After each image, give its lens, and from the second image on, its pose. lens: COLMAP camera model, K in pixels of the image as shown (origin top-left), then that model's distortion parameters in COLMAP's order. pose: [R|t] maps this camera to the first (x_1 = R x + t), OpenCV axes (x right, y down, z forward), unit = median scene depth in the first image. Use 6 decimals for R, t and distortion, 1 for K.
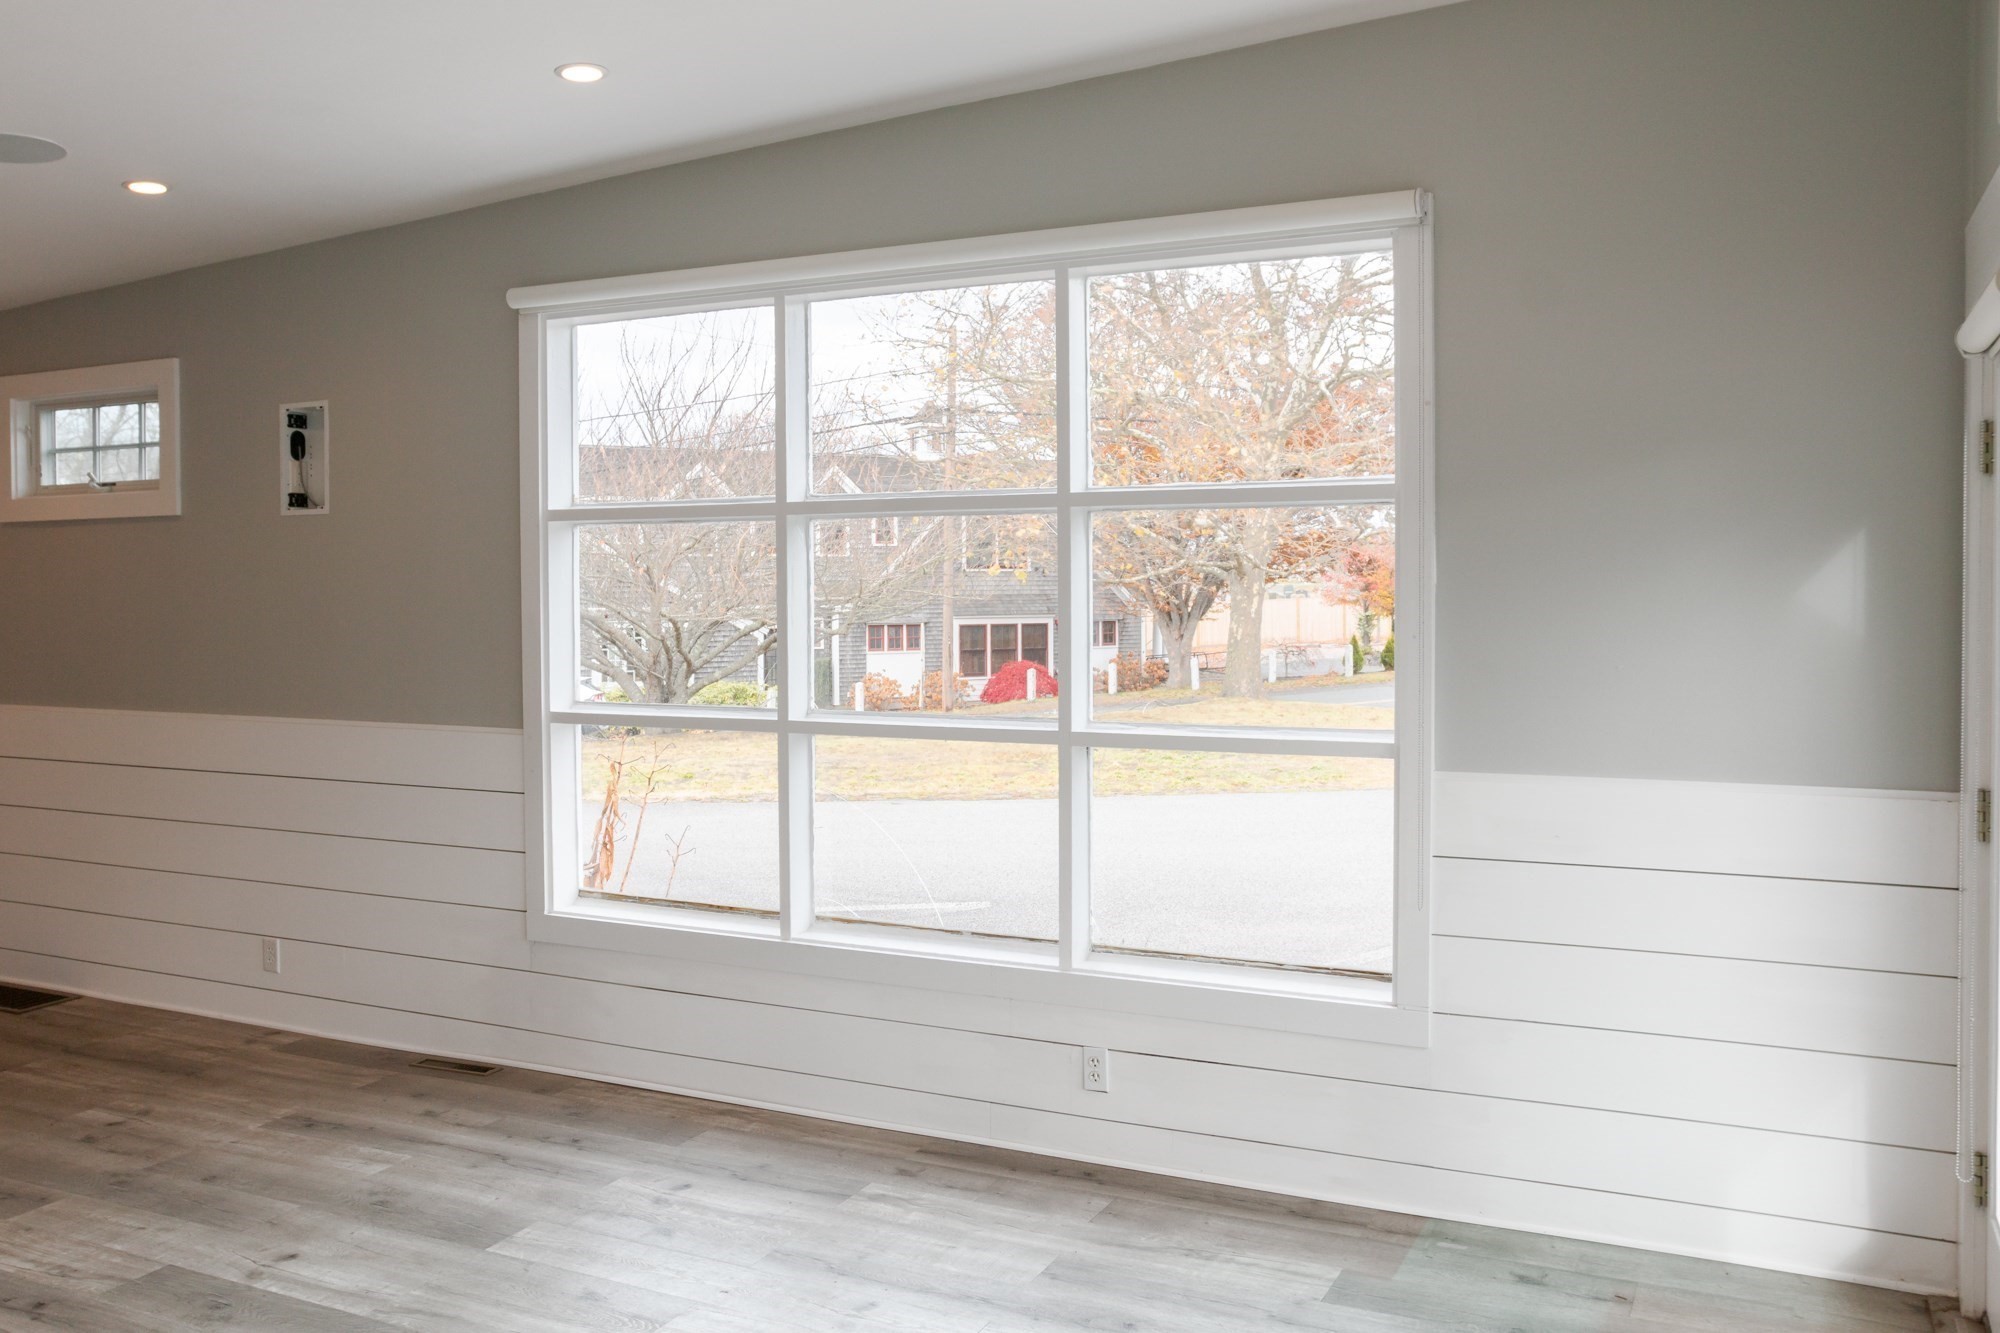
lens RADIAL K [[1619.9, 0, 1026.8], [0, 1619.9, 613.1], [0, 0, 1]] dist [-0.034333, 0.033215]
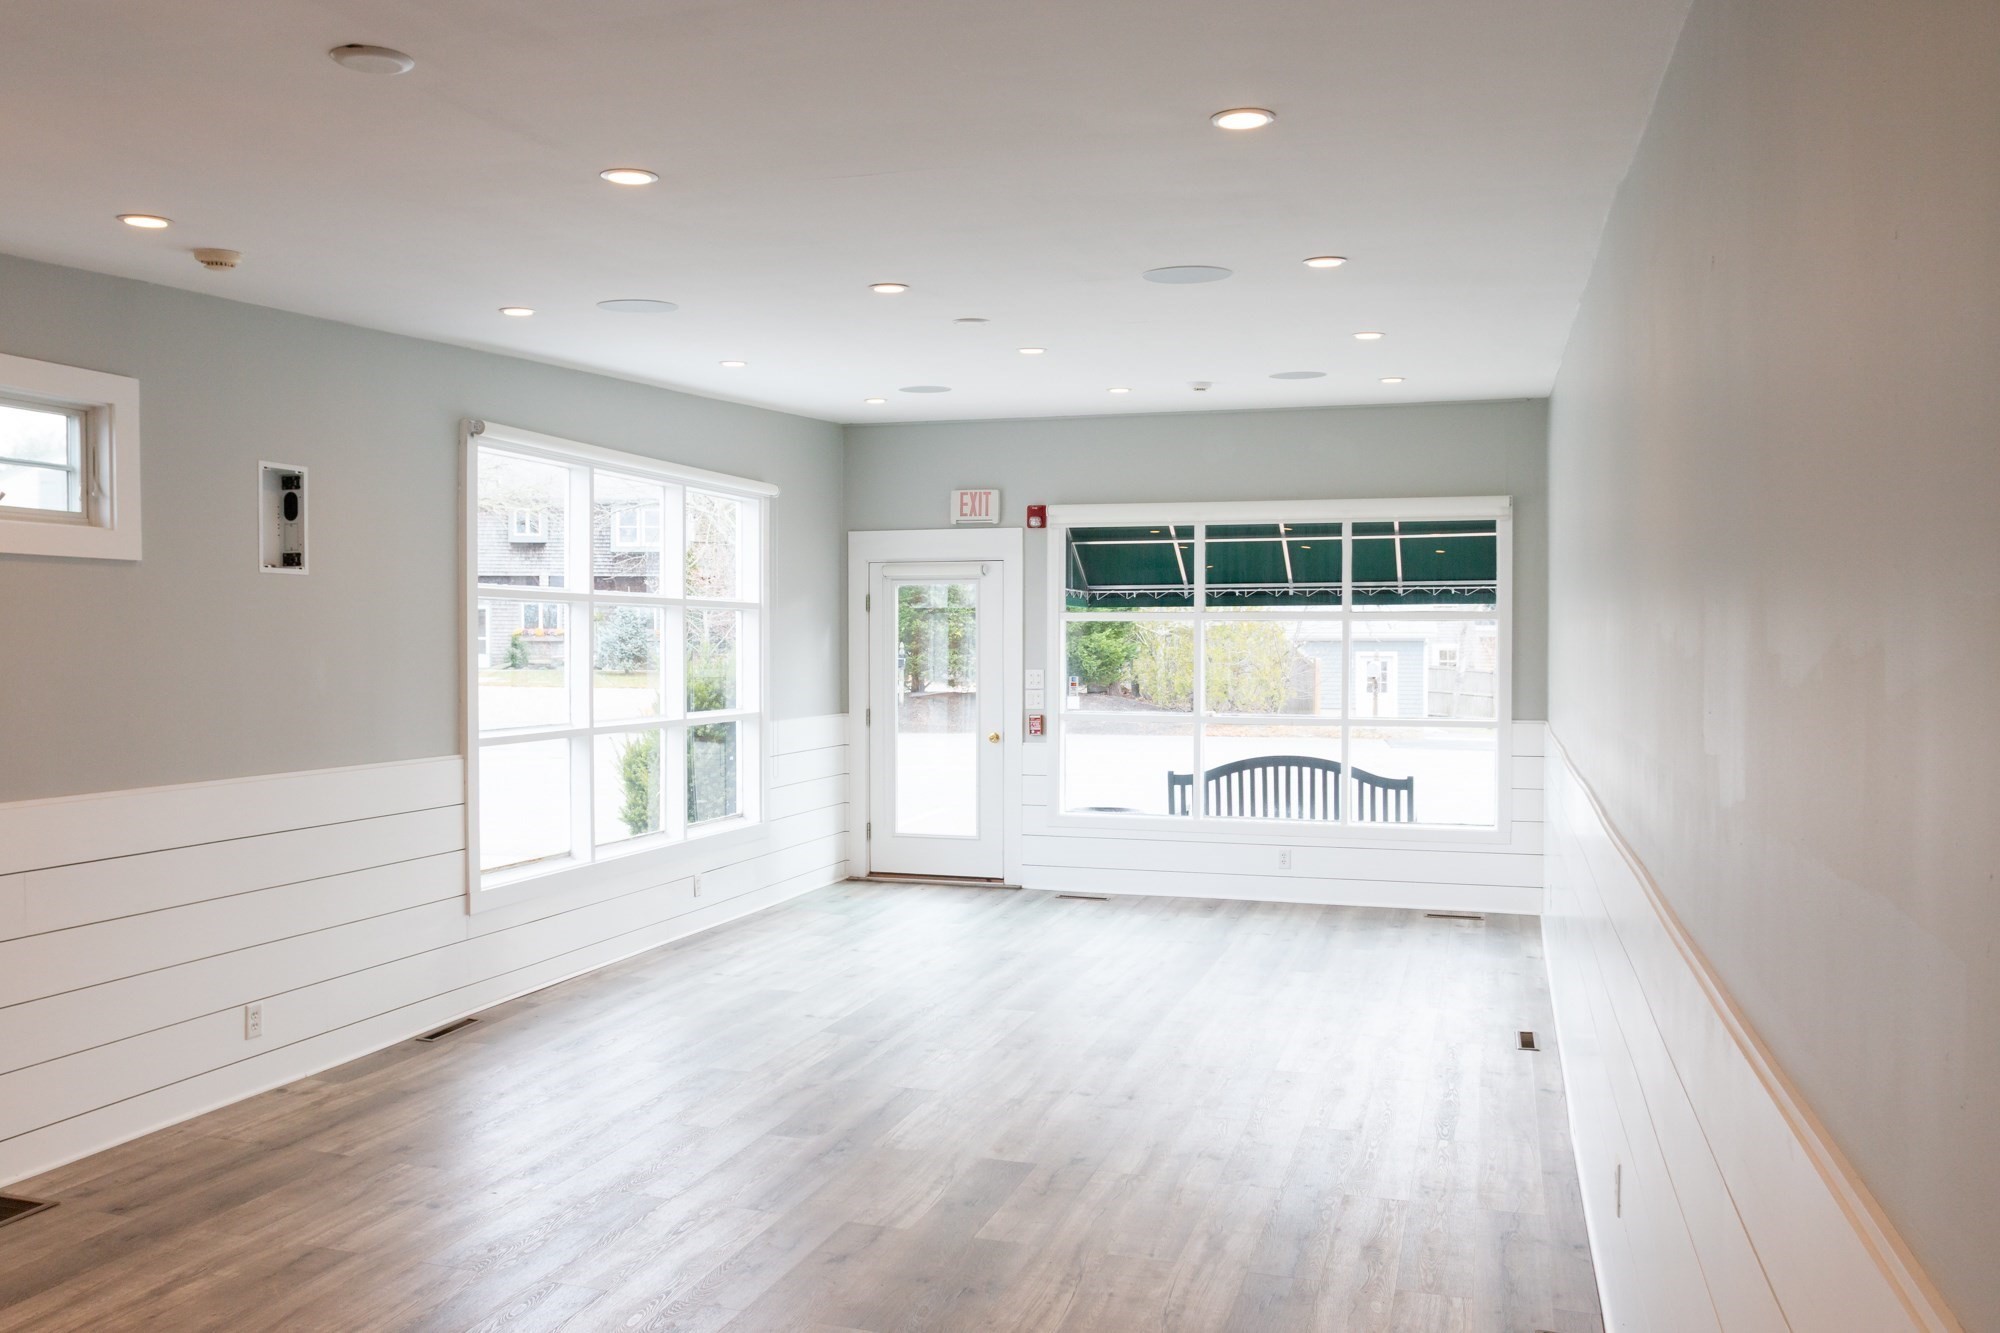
lens RADIAL K [[1556.7, 0, 986.6], [0, 1556.7, 666.3], [0, 0, 1]] dist [-0.051284, 0.053636]
pose [[-0.137030, -0.008671, 0.990529, -1.634953], [0.020976, 0.999712, 0.011653, -0.004770], [-0.990345, 0.022374, -0.136809, 0.766077]]
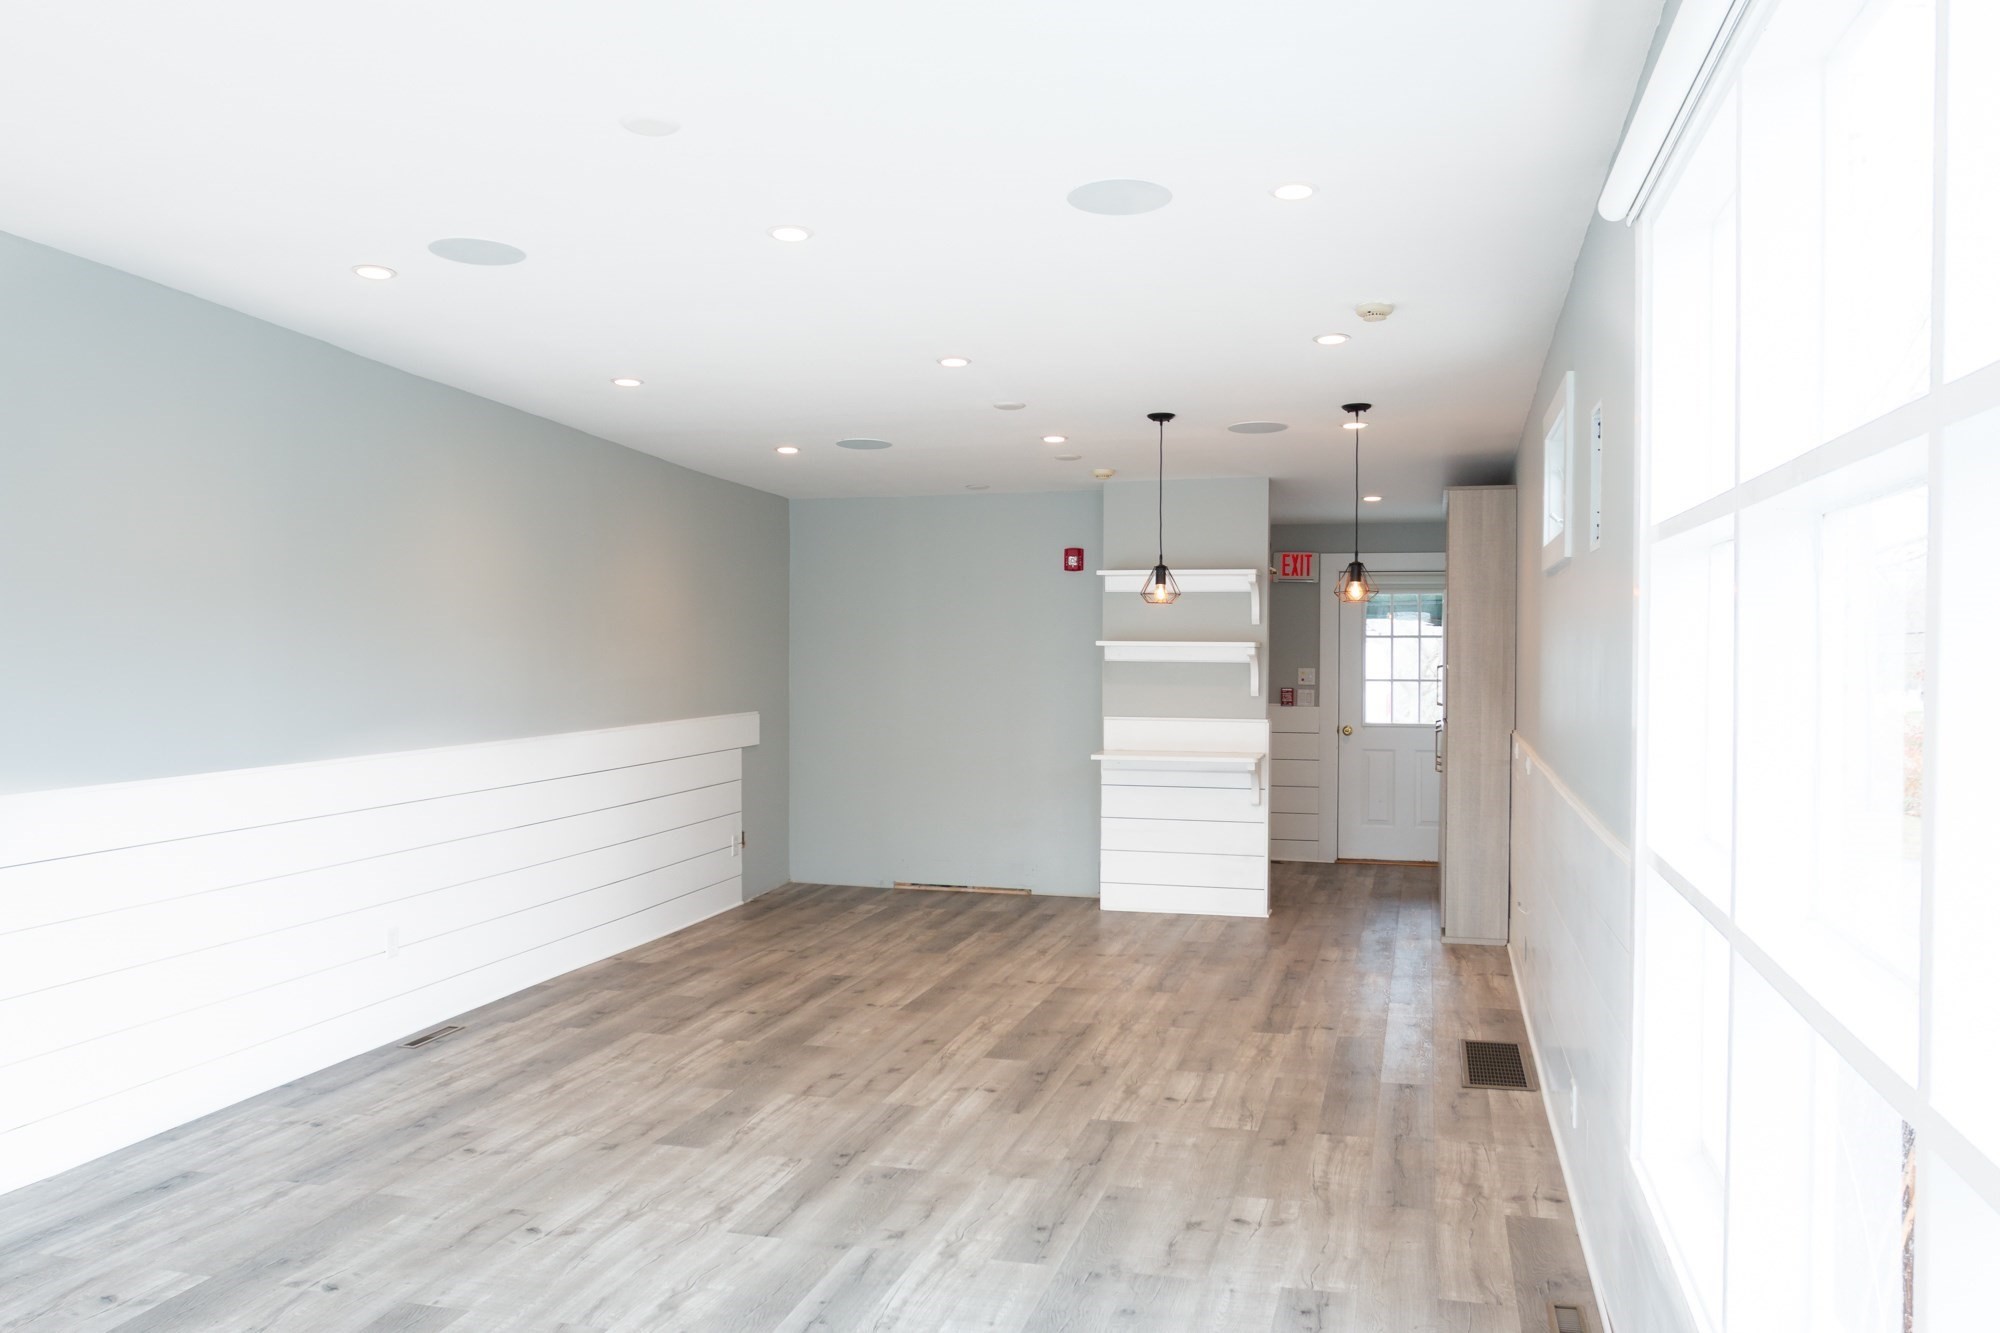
lens RADIAL K [[1556.7, 0, 994.9], [0, 1556.7, 693.3], [0, 0, 1]] dist [-0.051284, 0.053636]
pose [[0.182059, 0.042042, -0.982388, 0.249675], [-0.022353, 0.999004, 0.038611, -0.015671], [0.983034, 0.014930, 0.182817, 0.645253]]
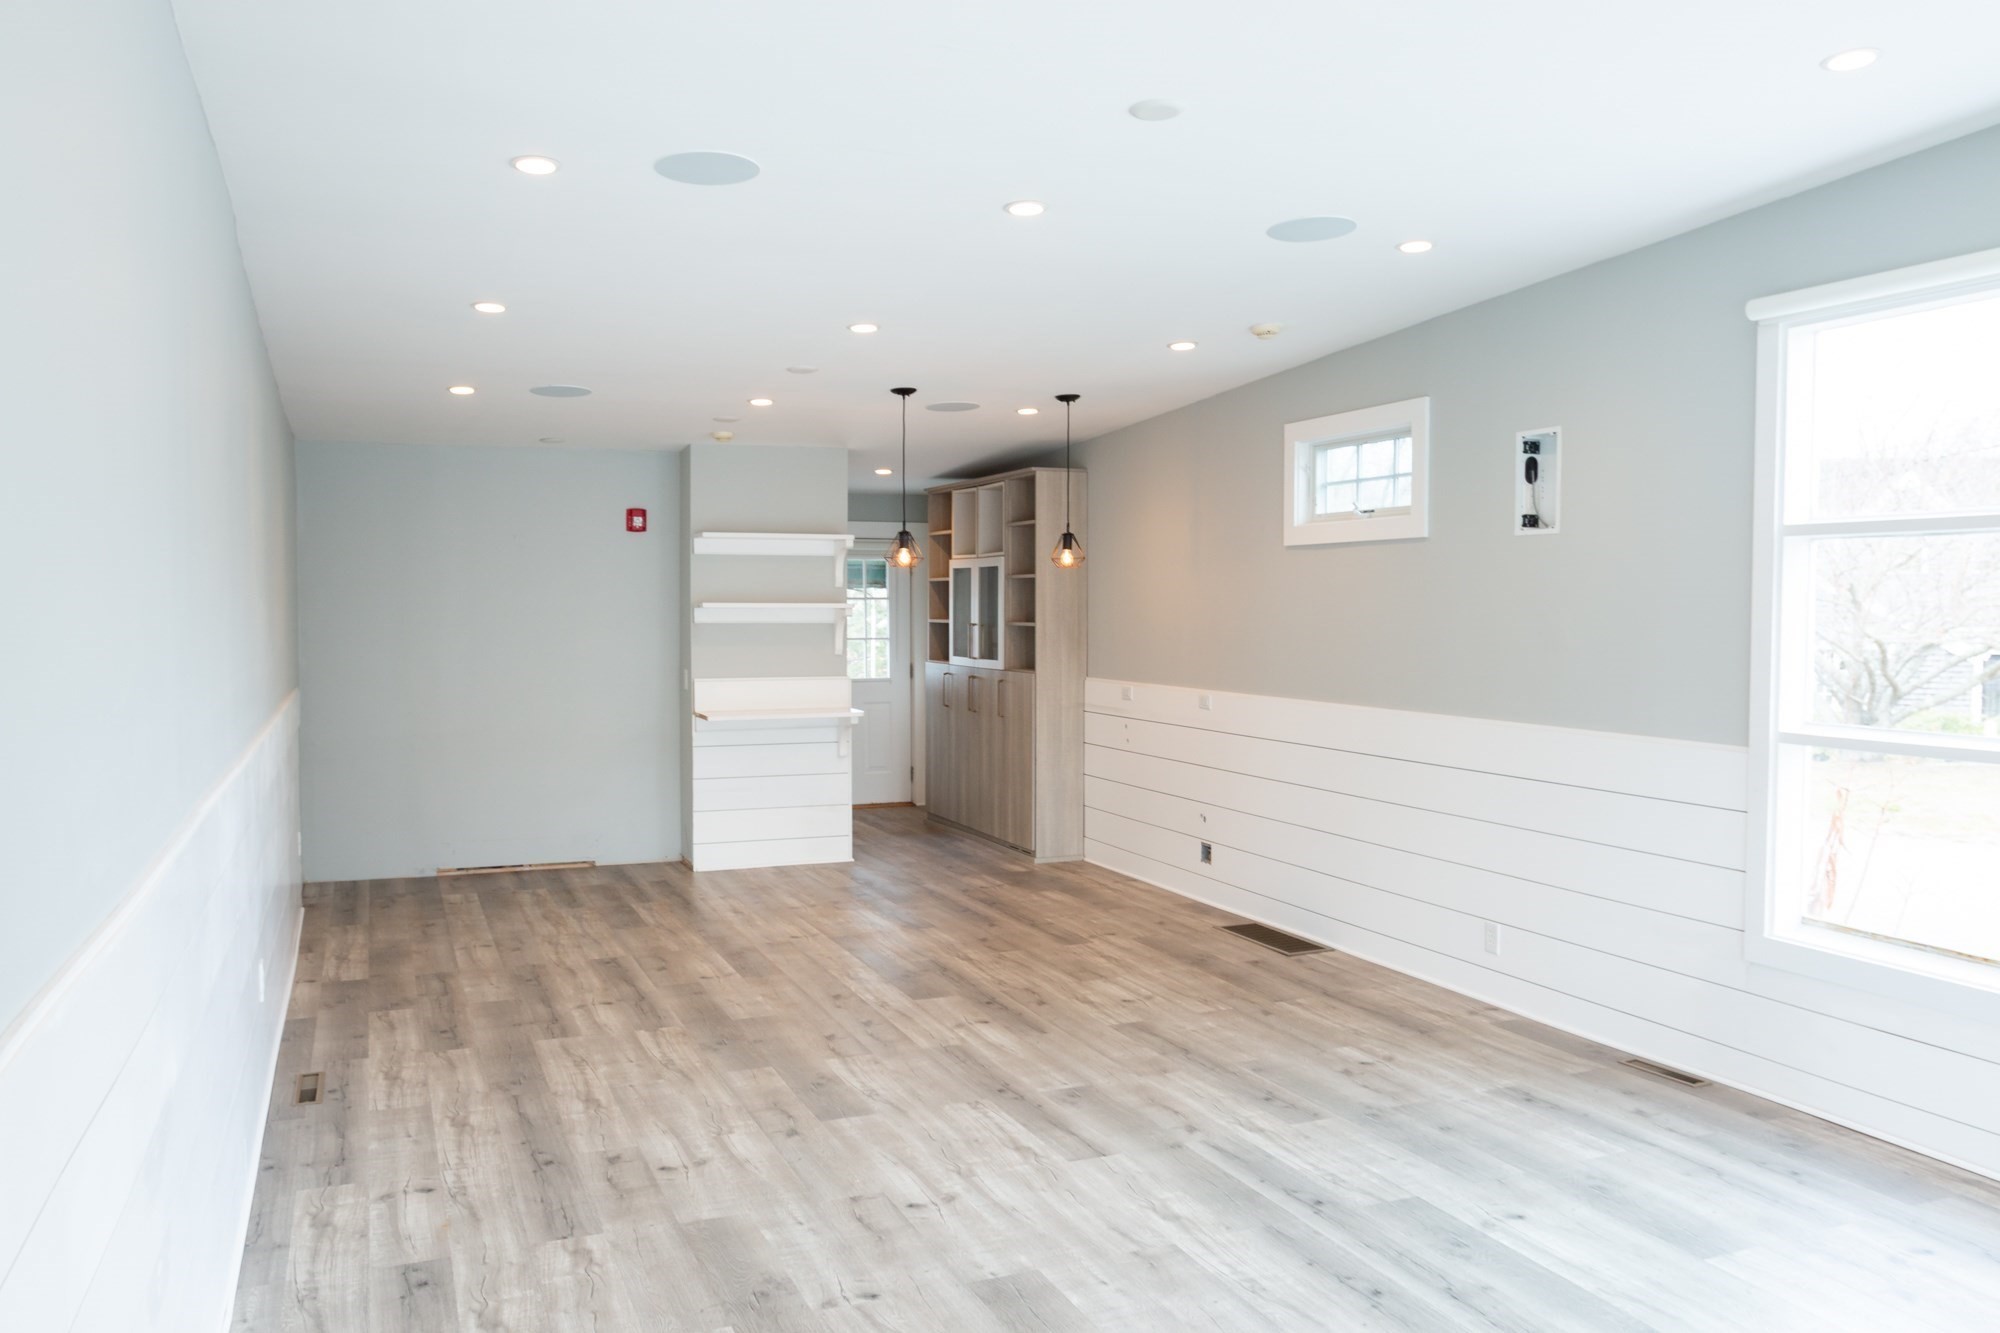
lens RADIAL K [[1556.7, 0, 1017.2], [0, 1556.7, 666.0], [0, 0, 1]] dist [-0.051284, 0.053636]
pose [[0.752893, 0.034188, -0.657254, -0.029599], [-0.018481, 0.999354, 0.030812, 0.001186], [0.657883, -0.011051, 0.753039, -0.004964]]
